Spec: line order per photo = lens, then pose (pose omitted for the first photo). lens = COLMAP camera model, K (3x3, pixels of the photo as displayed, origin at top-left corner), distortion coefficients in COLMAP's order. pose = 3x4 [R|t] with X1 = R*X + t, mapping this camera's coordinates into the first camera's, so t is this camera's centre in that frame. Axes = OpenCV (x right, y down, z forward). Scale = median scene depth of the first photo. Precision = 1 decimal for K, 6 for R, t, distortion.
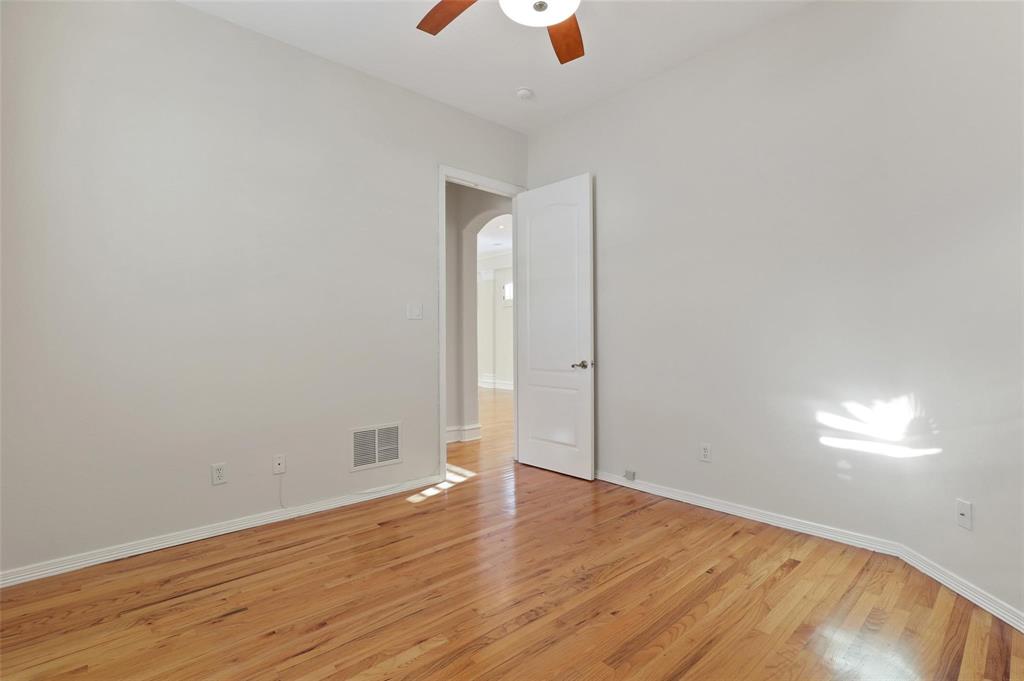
lens RADIAL K [[474.0, 0, 516.3], [0, 474.0, 337.3], [0, 0, 1]] dist [-0.006240, 0.000029]
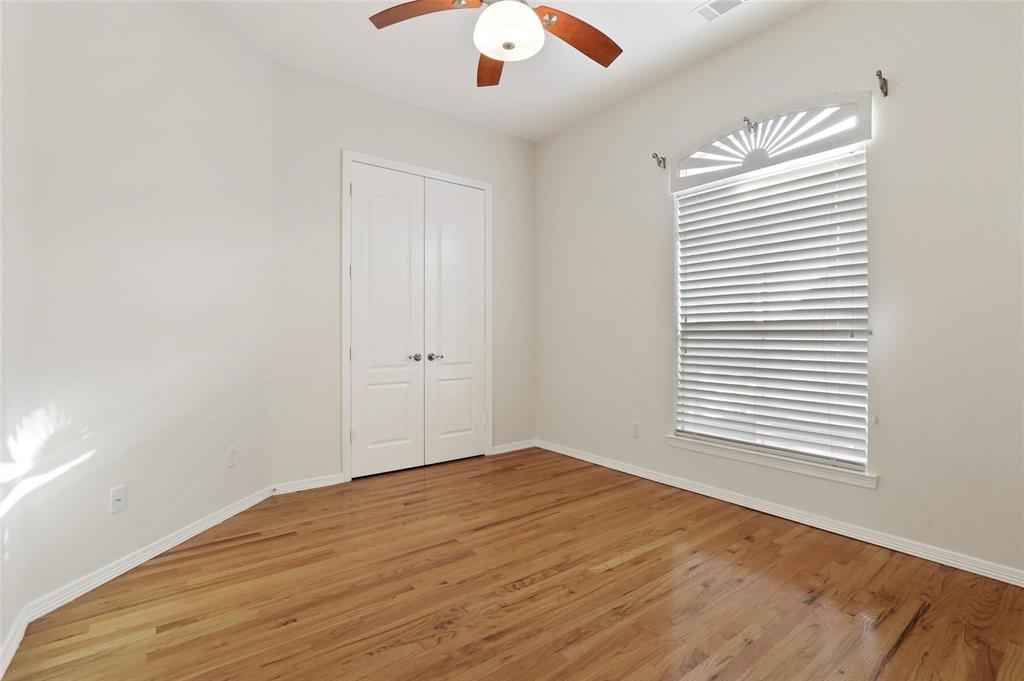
lens RADIAL K [[474.0, 0, 516.3], [0, 474.0, 337.3], [0, 0, 1]] dist [-0.006240, 0.000029]
pose [[-0.996918, 0.010843, 0.077697, -0.046811], [0.010820, 0.999941, -0.000713, 0.012757], [-0.077700, 0.000130, -0.996977, 1.894215]]
